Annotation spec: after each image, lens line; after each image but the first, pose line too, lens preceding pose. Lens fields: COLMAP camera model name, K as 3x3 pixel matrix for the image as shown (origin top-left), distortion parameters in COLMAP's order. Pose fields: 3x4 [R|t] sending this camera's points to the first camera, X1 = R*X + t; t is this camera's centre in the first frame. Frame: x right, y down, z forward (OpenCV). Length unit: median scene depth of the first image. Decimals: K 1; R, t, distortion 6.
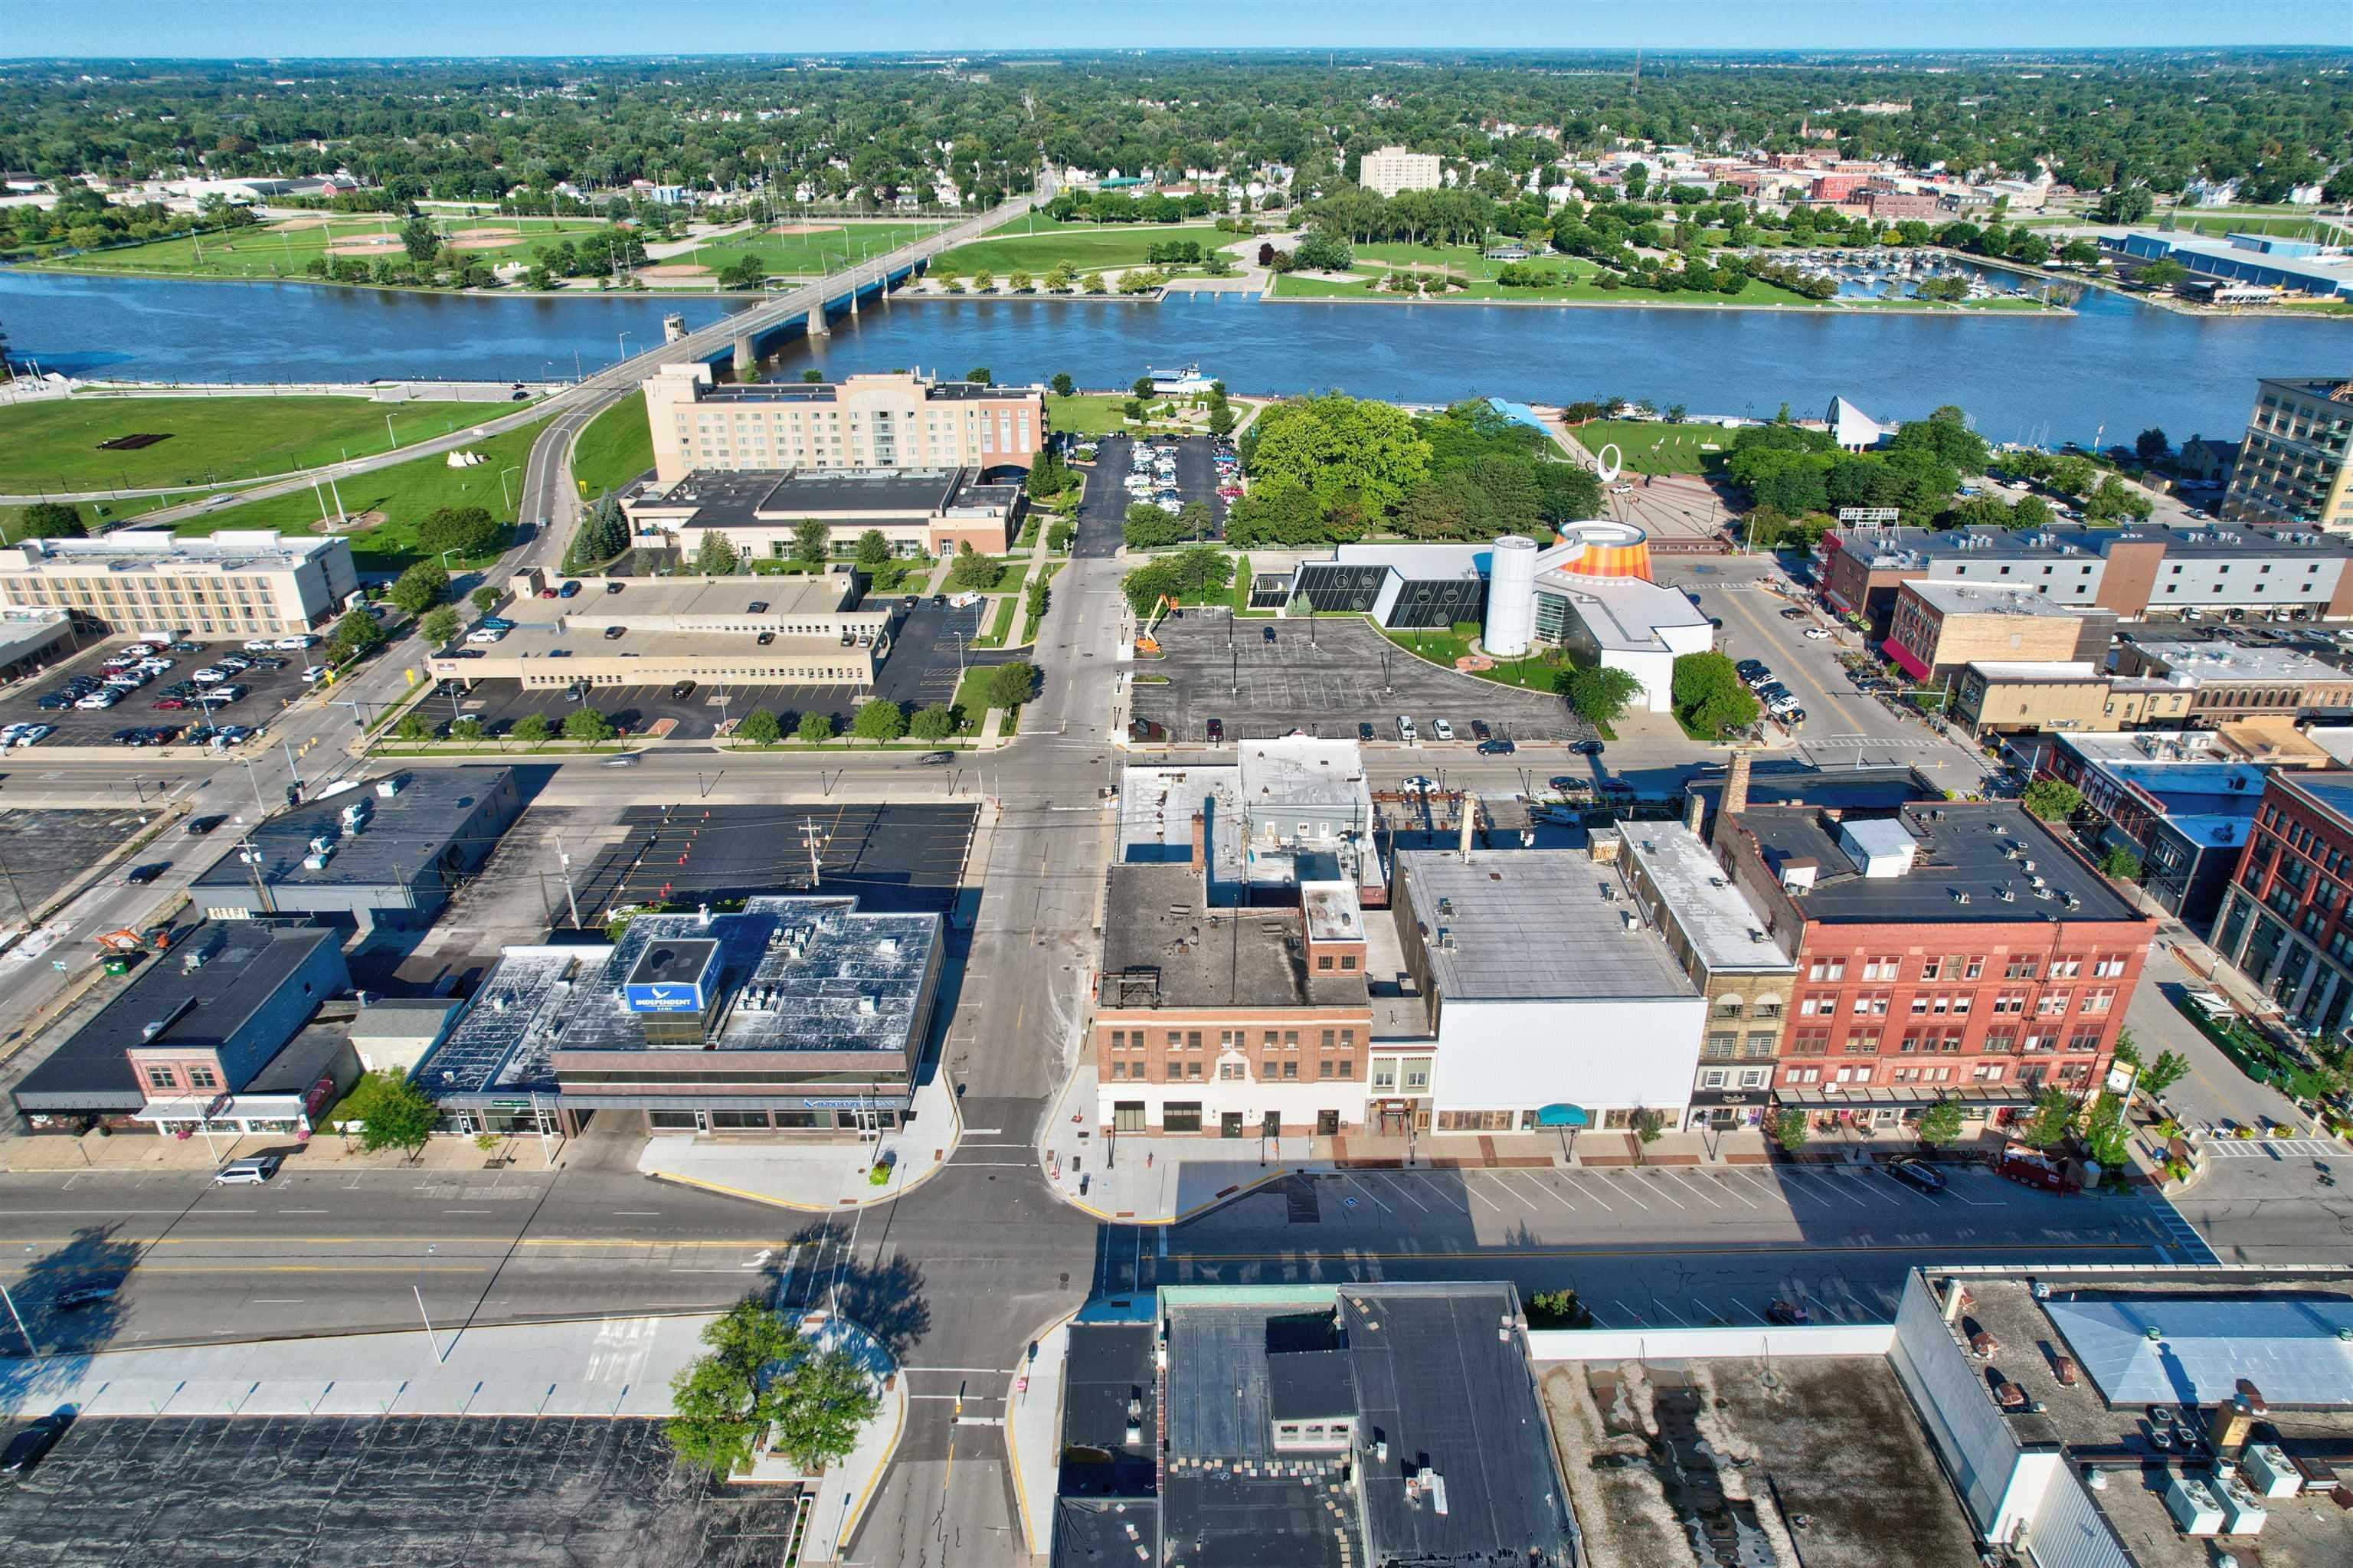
lens RADIAL K [[1477.7, 0, 1180.2], [0, 1477.7, 778.0], [0, 0, 1]] dist [-0.037640, 0.000618]
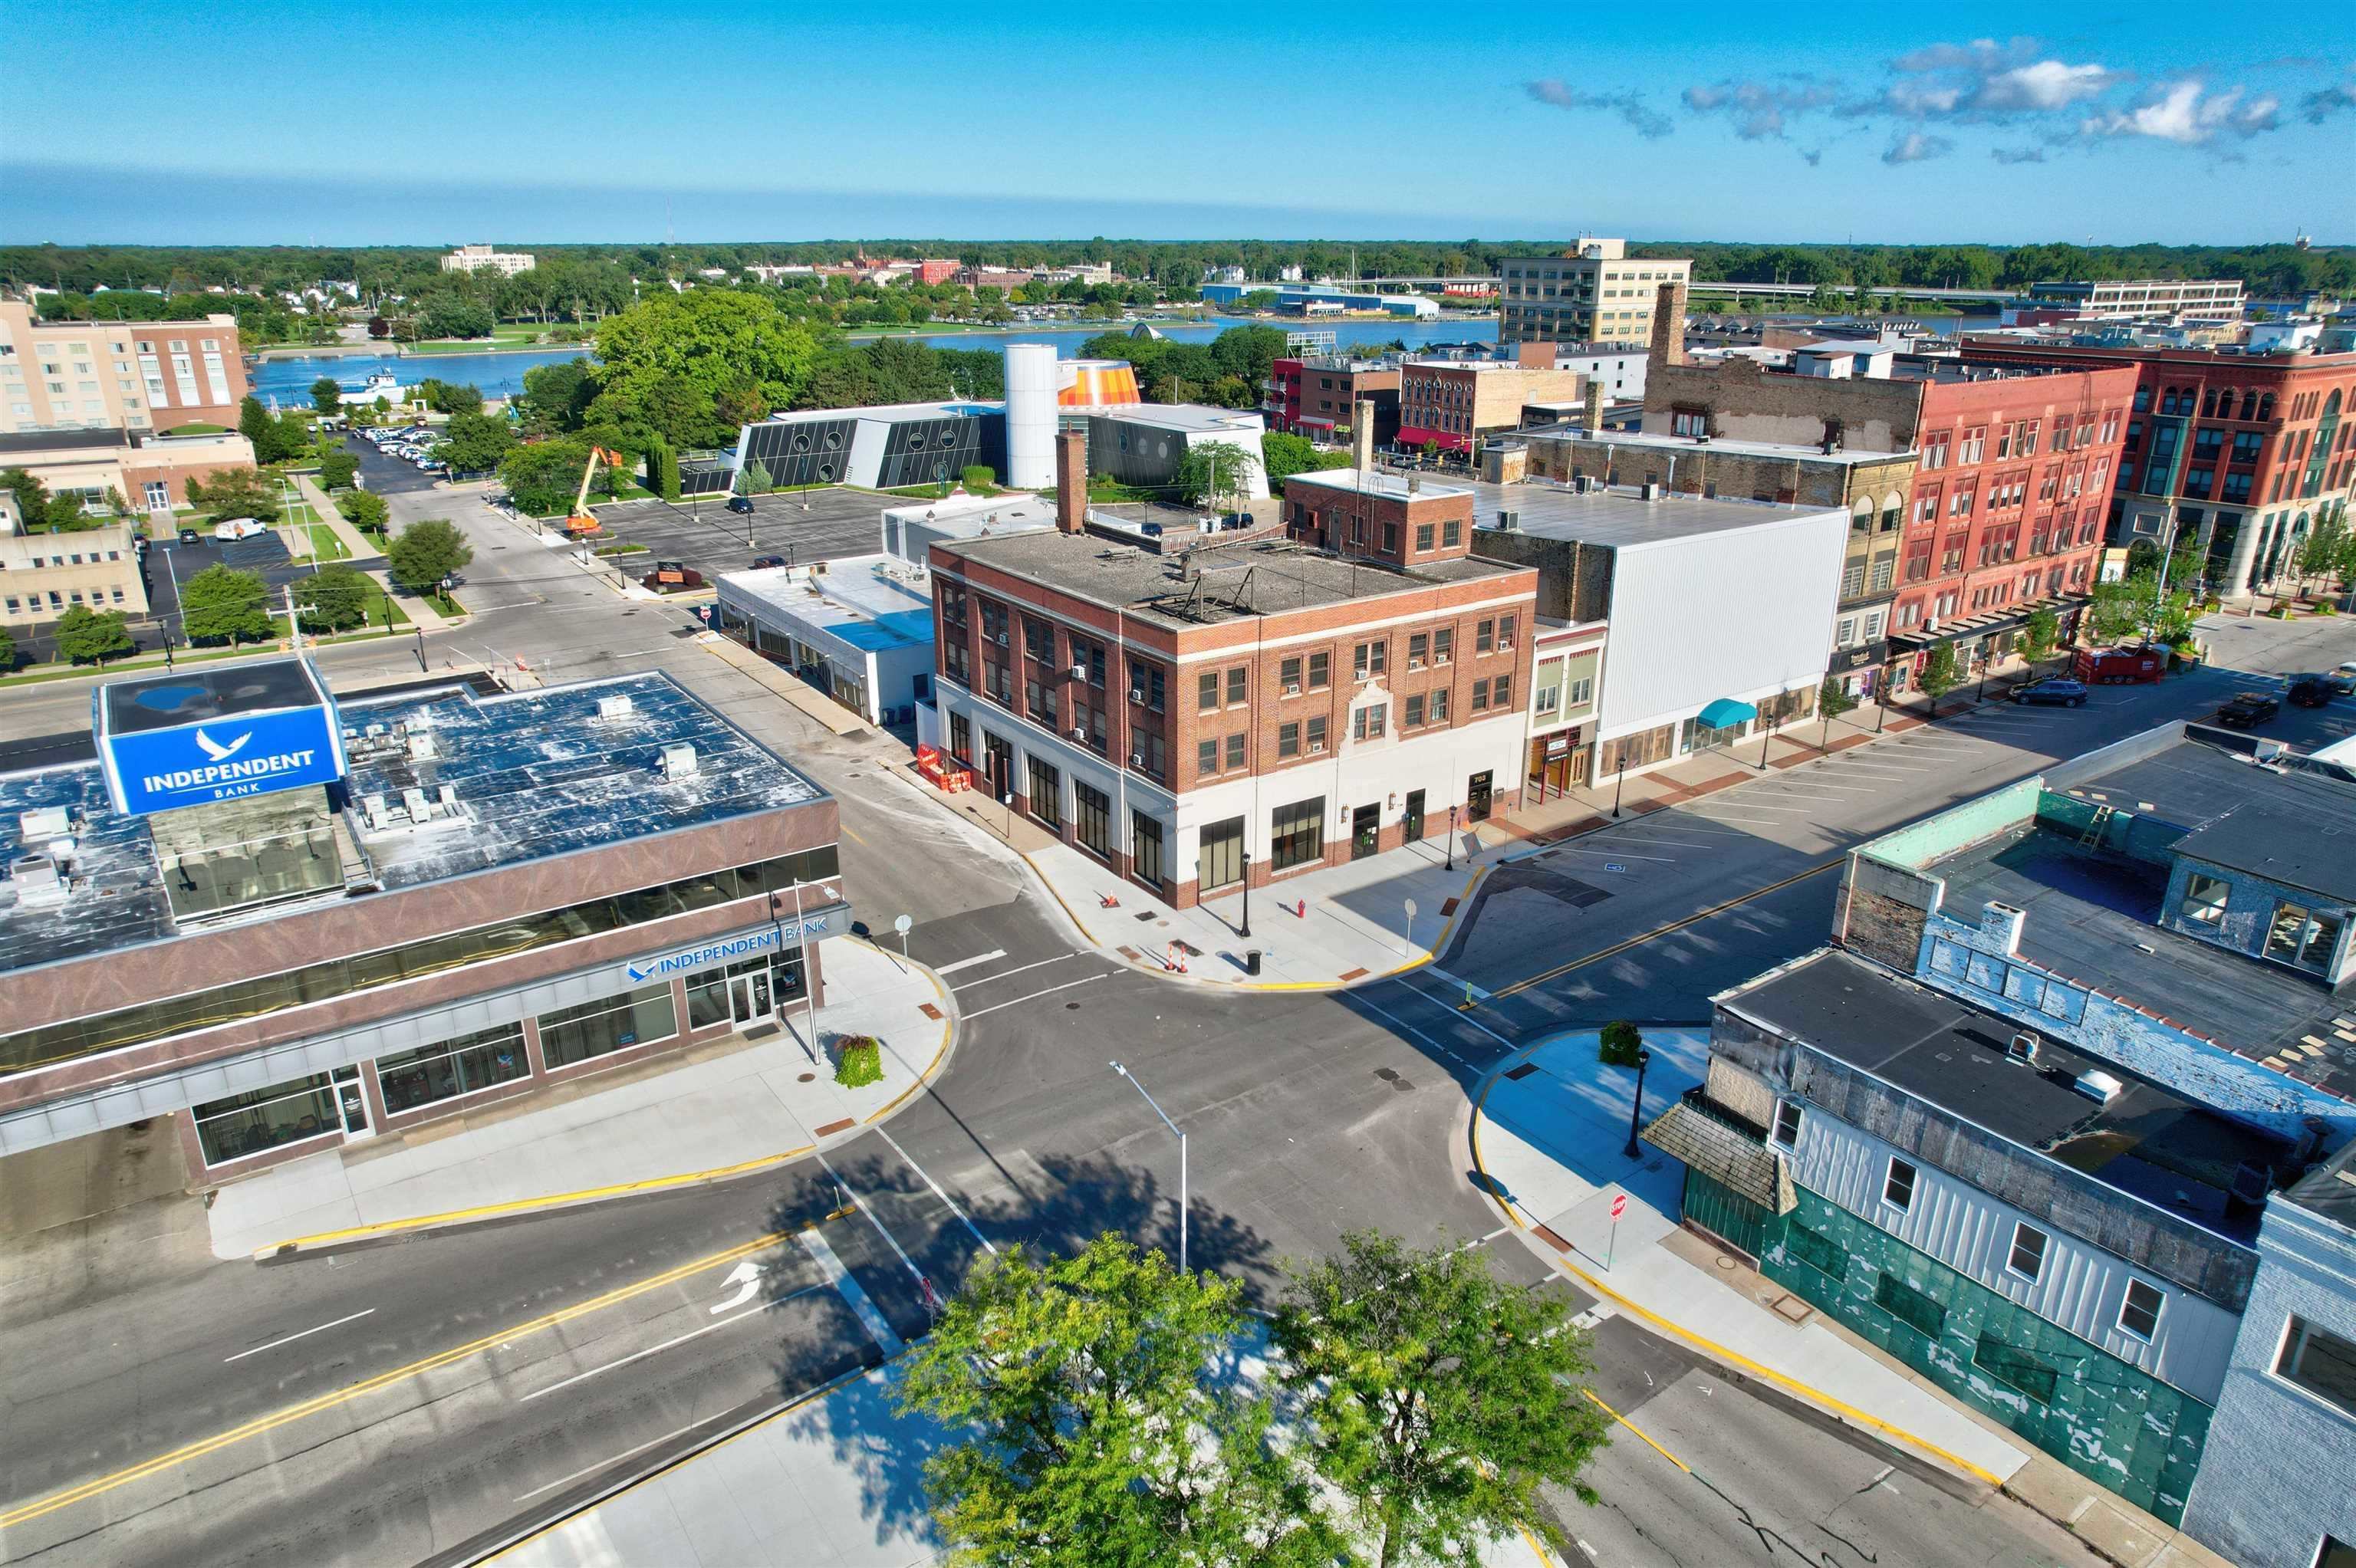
lens RADIAL K [[1479.4, 0, 1182.0], [0, 1479.4, 793.0], [0, 0, 1]] dist [-0.037640, 0.000618]
pose [[0.826184, -0.198240, 0.527371, -0.333849], [0.246126, 0.969003, -0.021334, 0.216339], [-0.506795, 0.147425, 0.849367, 0.538441]]
